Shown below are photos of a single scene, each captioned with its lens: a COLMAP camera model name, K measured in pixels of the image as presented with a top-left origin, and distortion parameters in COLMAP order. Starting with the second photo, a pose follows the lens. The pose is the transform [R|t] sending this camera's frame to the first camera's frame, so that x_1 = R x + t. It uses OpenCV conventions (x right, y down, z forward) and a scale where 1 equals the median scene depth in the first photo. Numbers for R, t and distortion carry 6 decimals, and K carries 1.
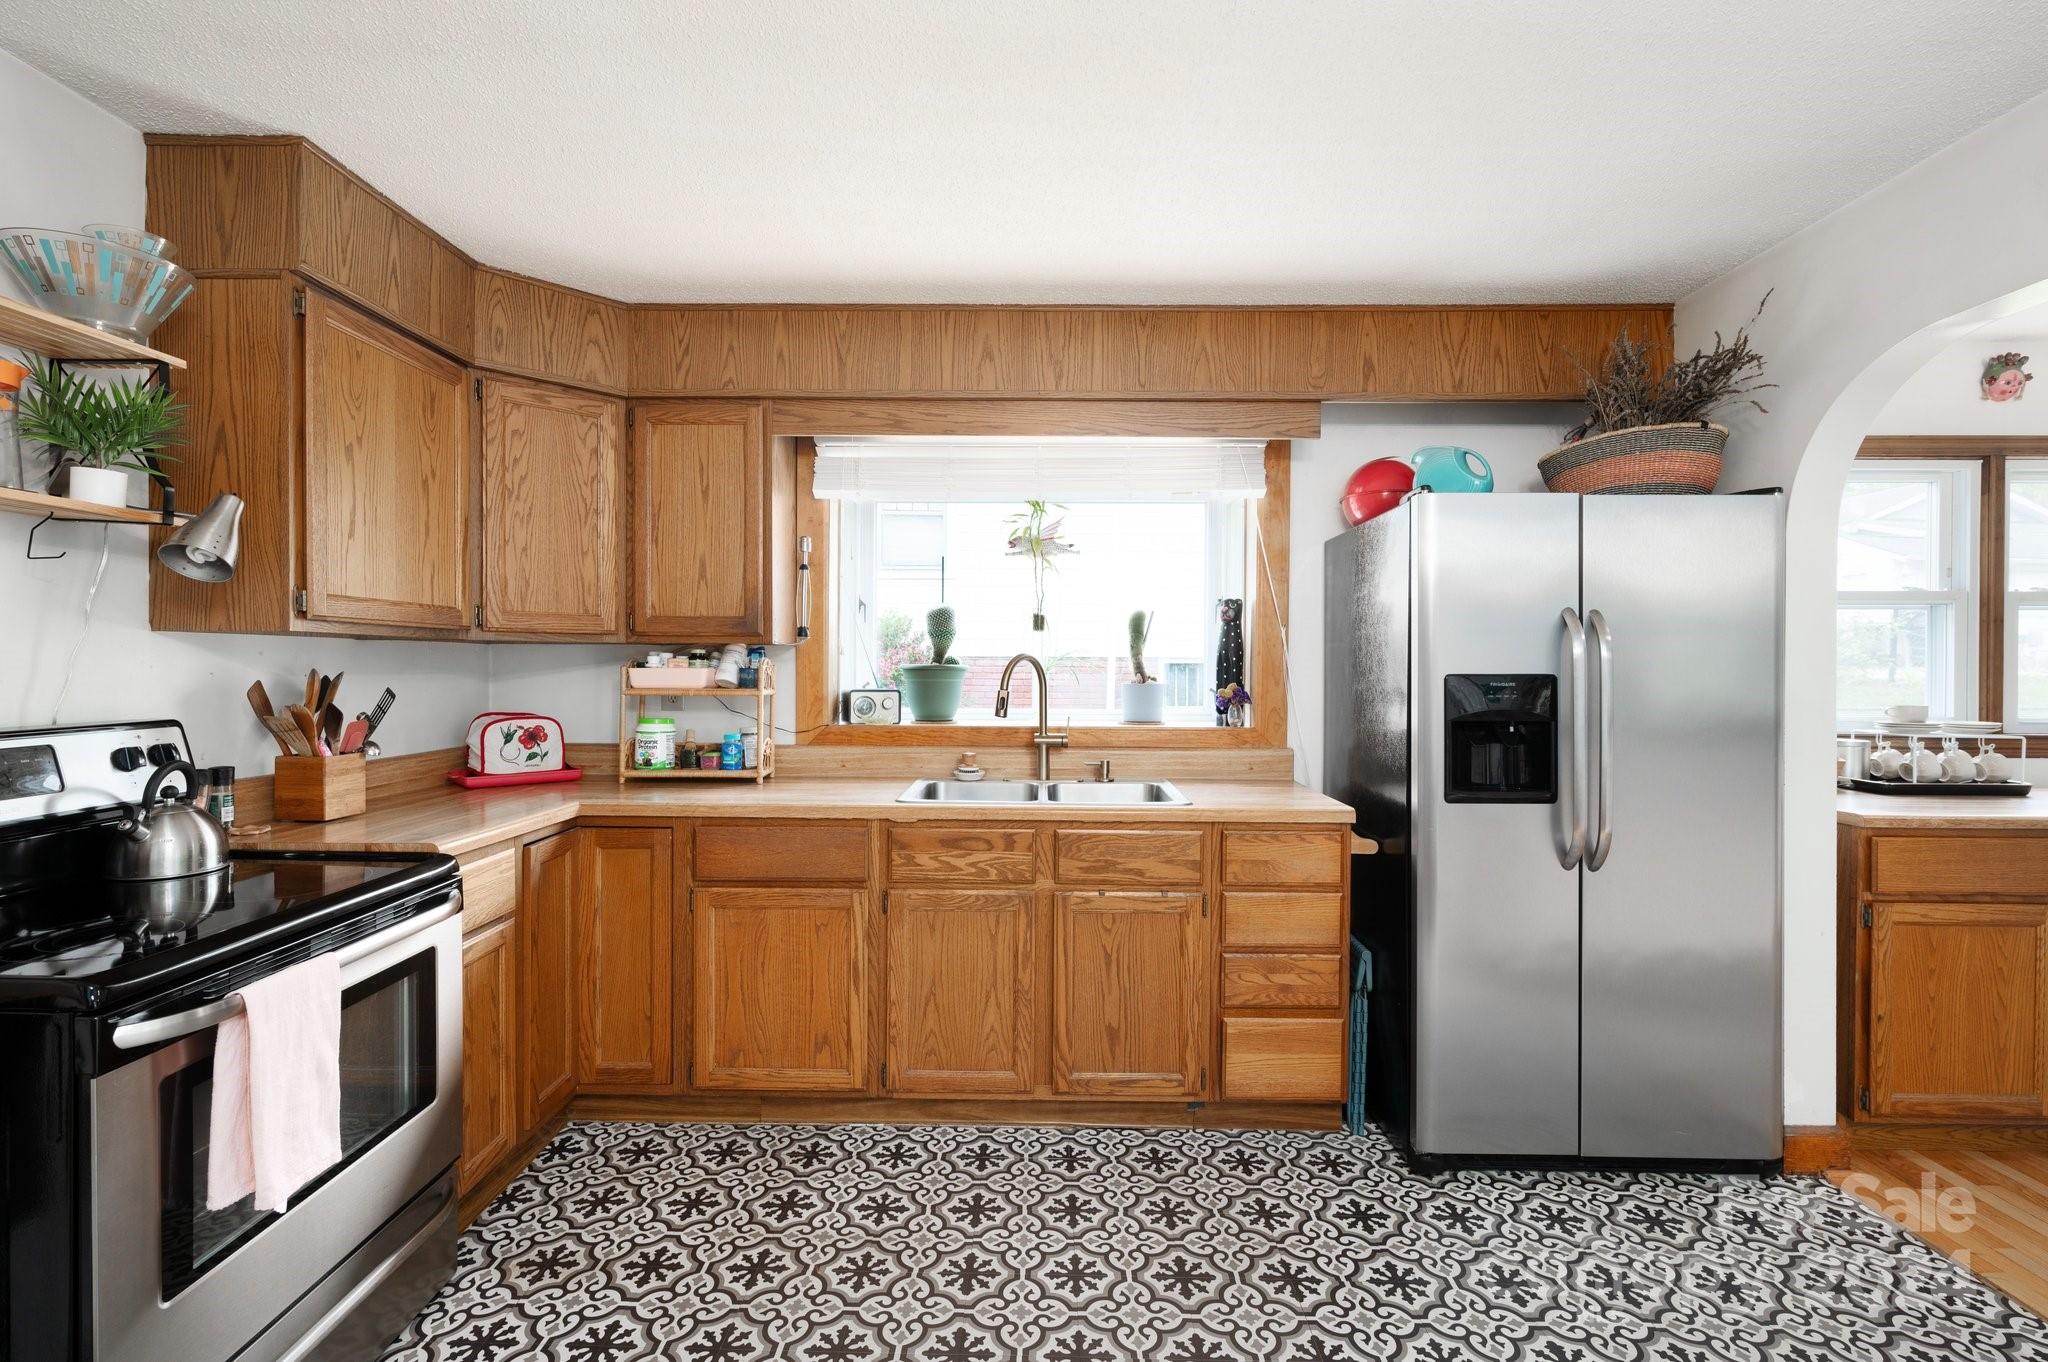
lens RADIAL K [[917.4, 0, 1002.6], [0, 917.4, 670.6], [0, 0, 1]] dist [-0.000662, 0.000073]
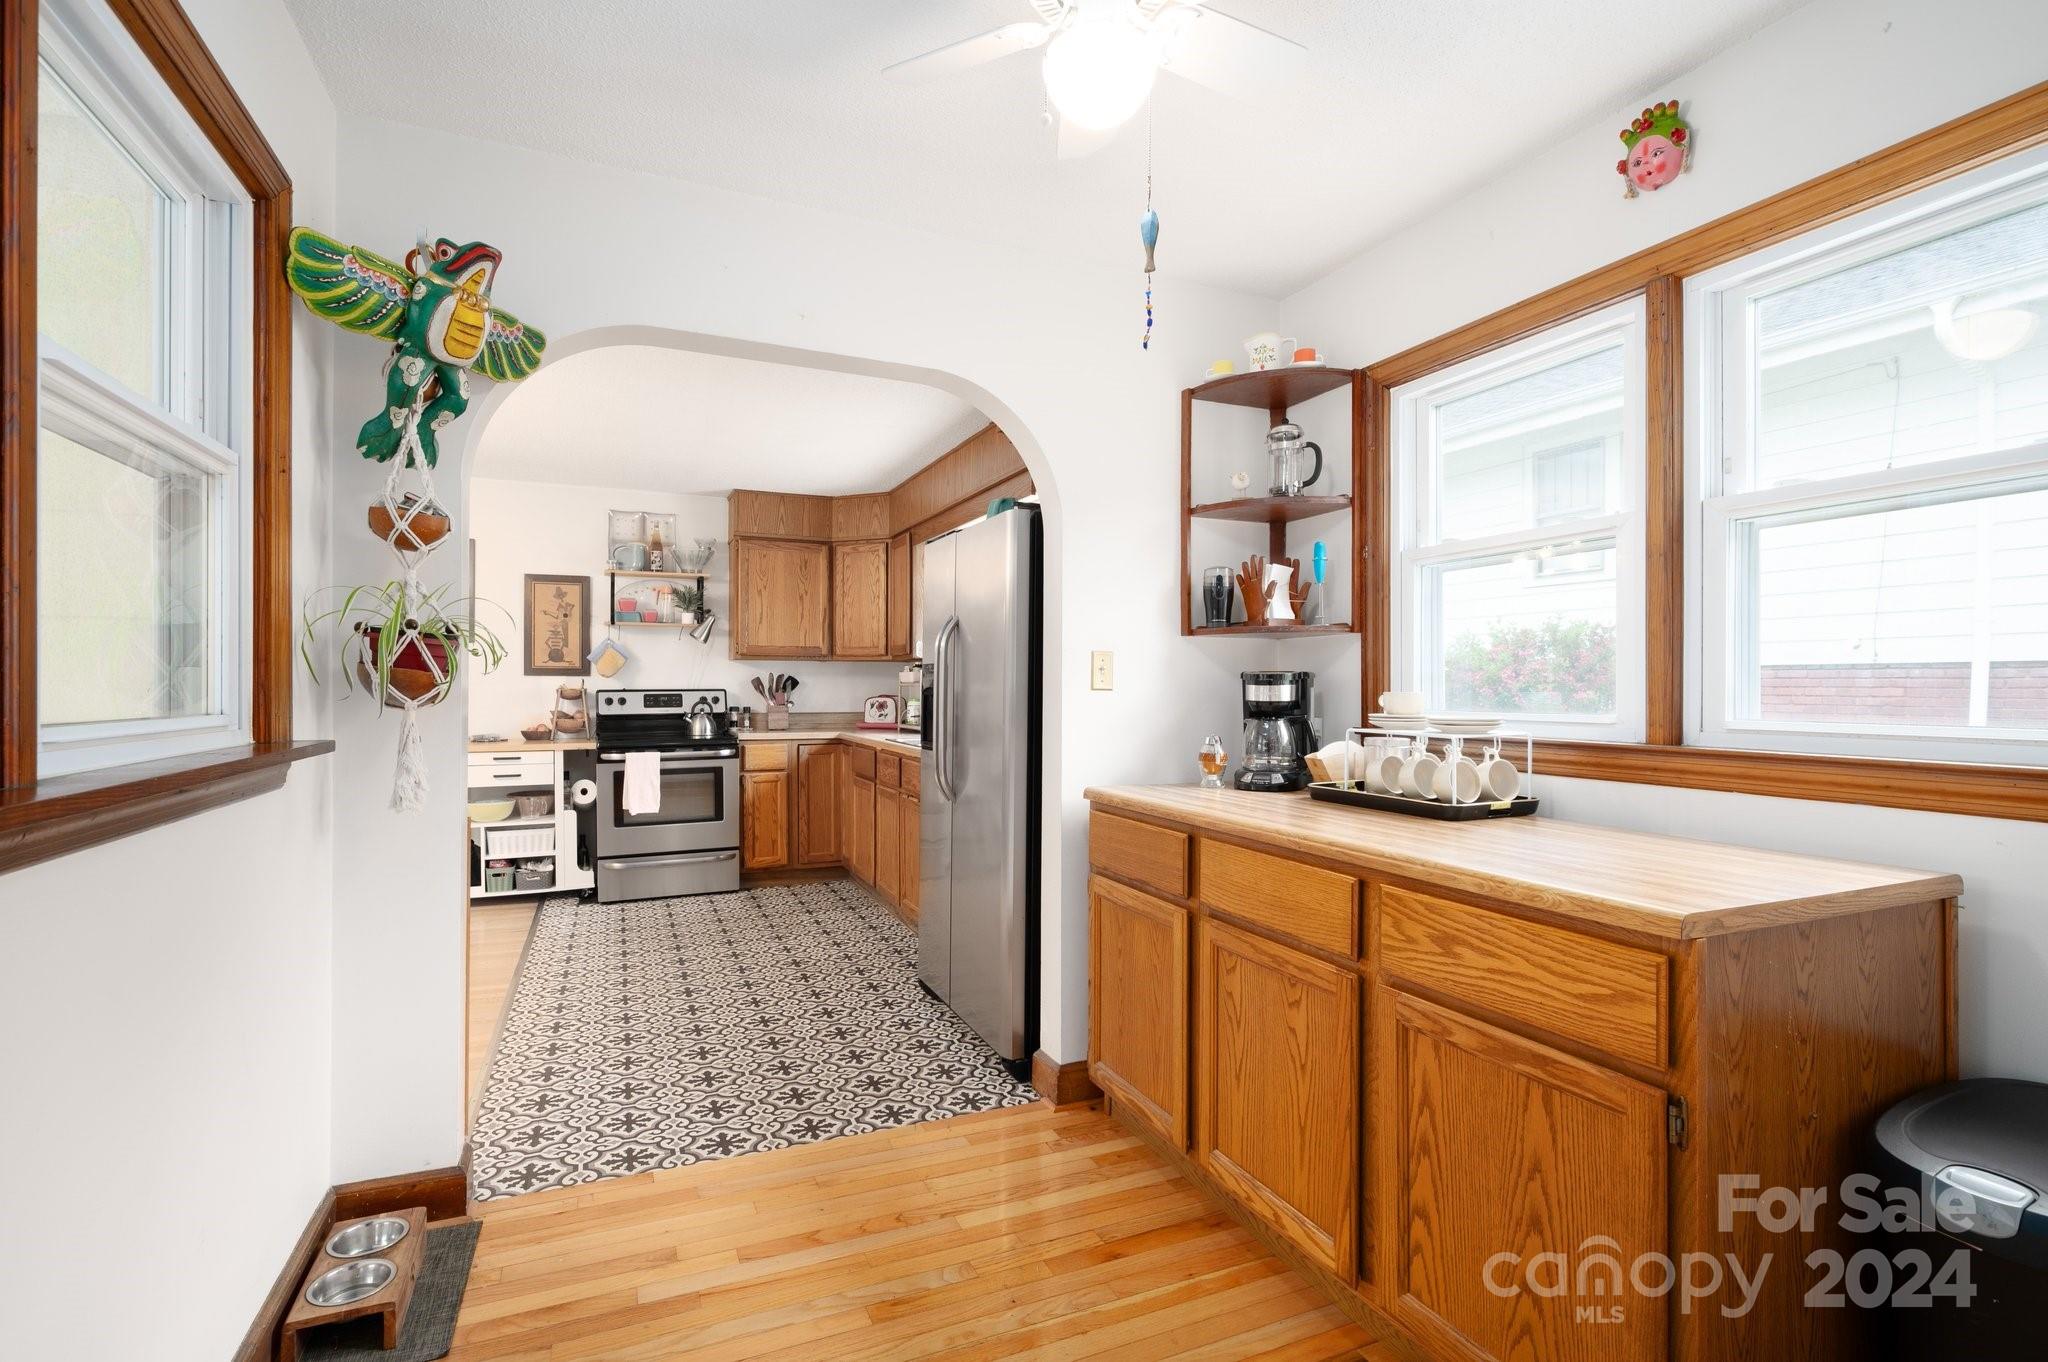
lens RADIAL K [[917.4, 0, 985.9], [0, 917.4, 683.8], [0, 0, 1]] dist [-0.000662, 0.000073]
pose [[0.407223, -0.005128, -0.913315, 1.705153], [-0.004933, 0.999957, -0.007814, 0.042290], [0.913316, 0.007687, 0.407180, 0.421887]]
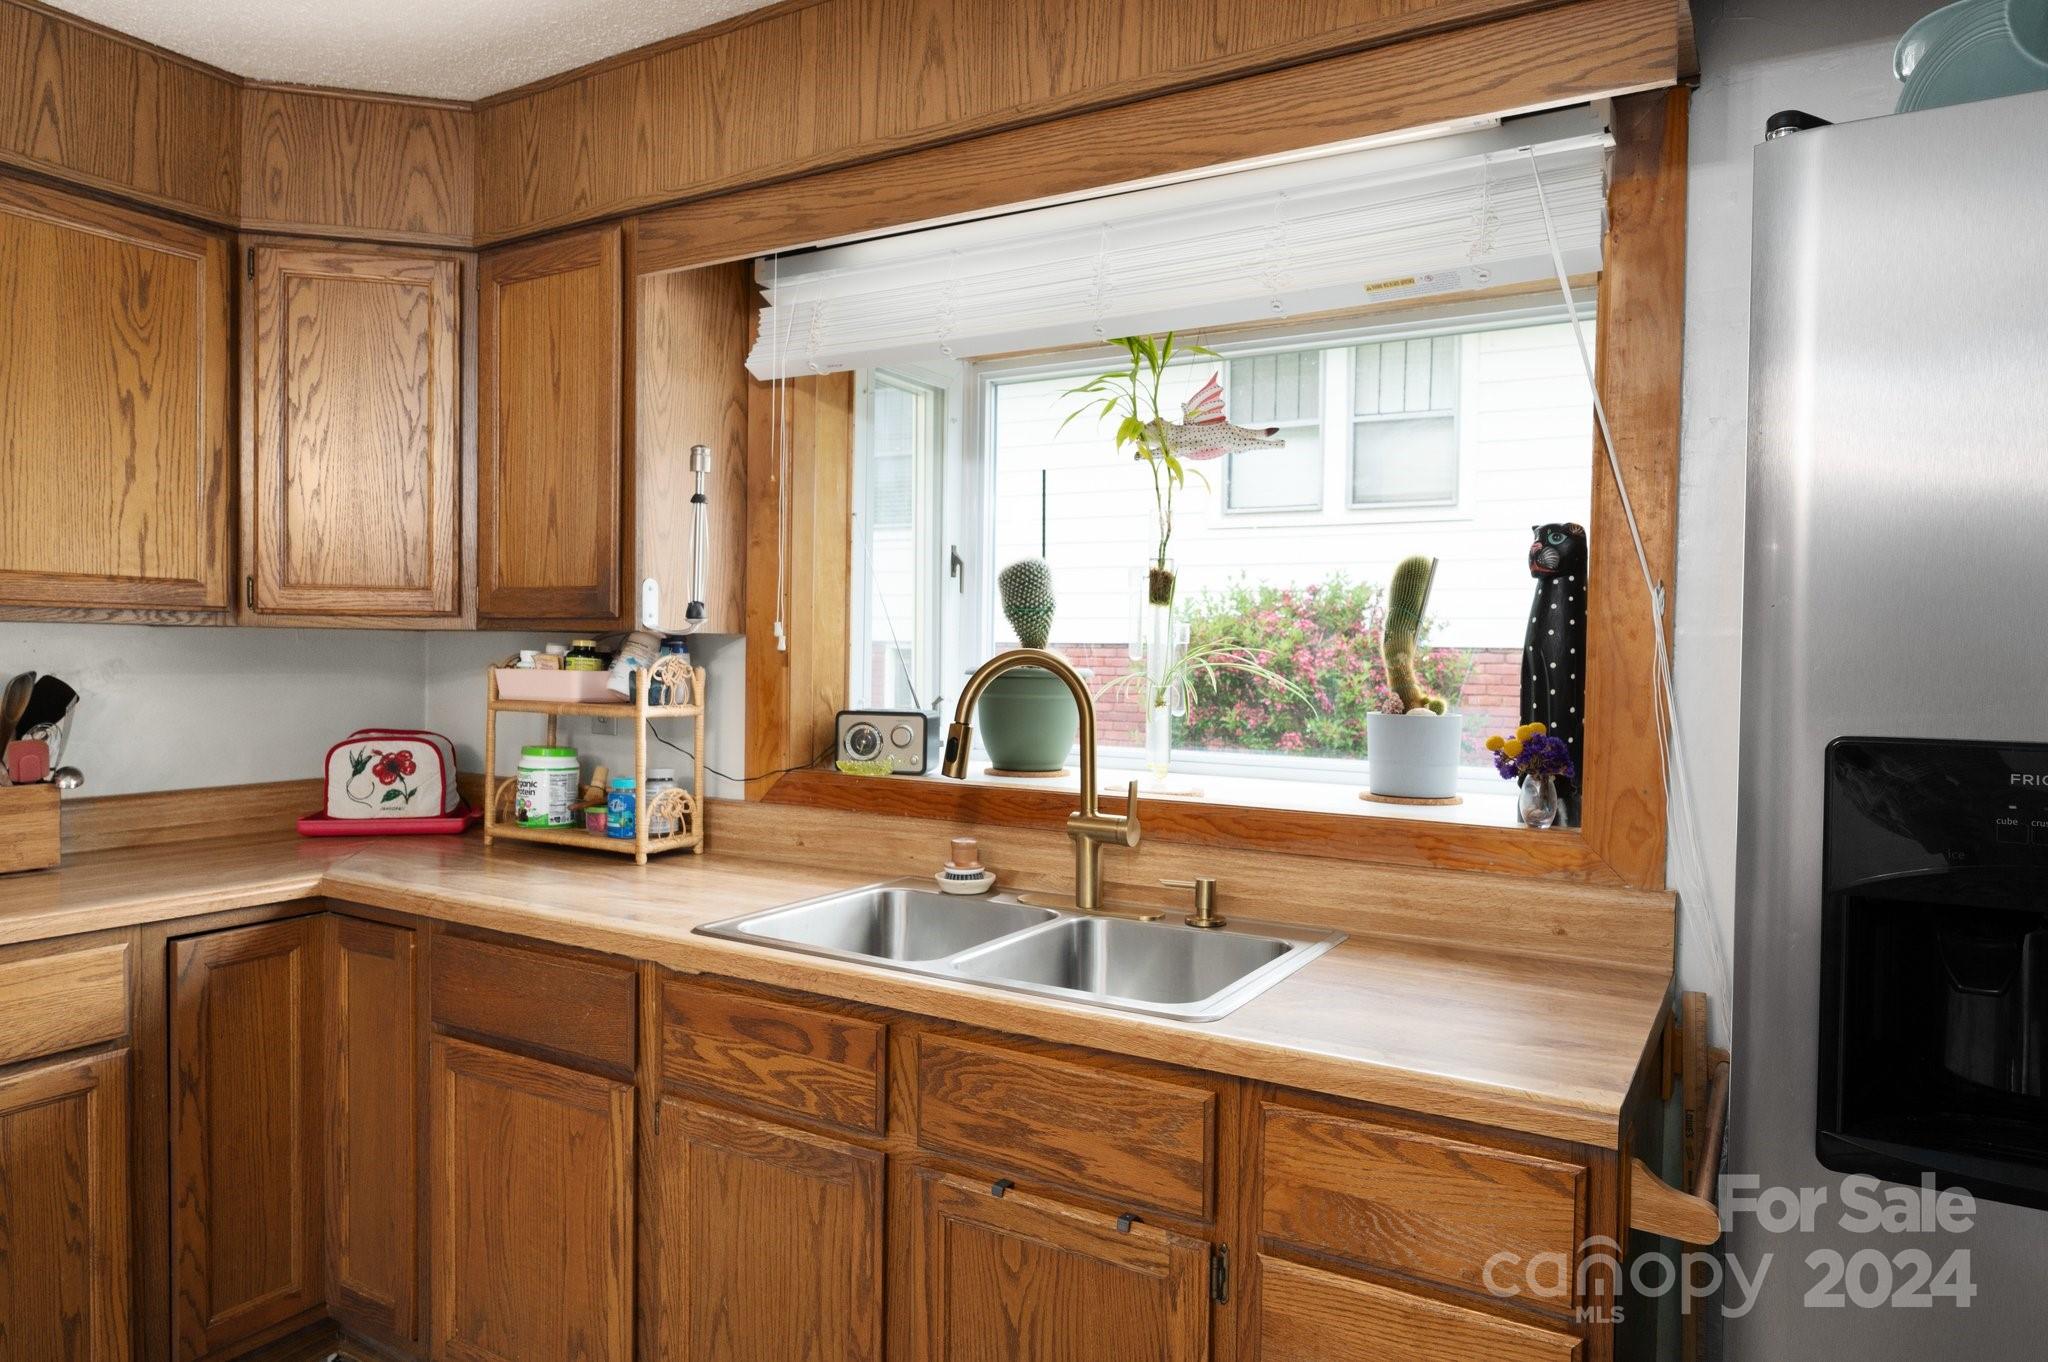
lens RADIAL K [[1278.3, 0, 989.9], [0, 1278.3, 676.3], [0, 0, 1]] dist [-0.007809, 0.007220]
pose [[0.867130, 0.016504, -0.497808, 0.401505], [-0.011705, 0.999850, 0.012759, -0.014949], [0.497944, -0.005237, 0.867193, 0.451311]]
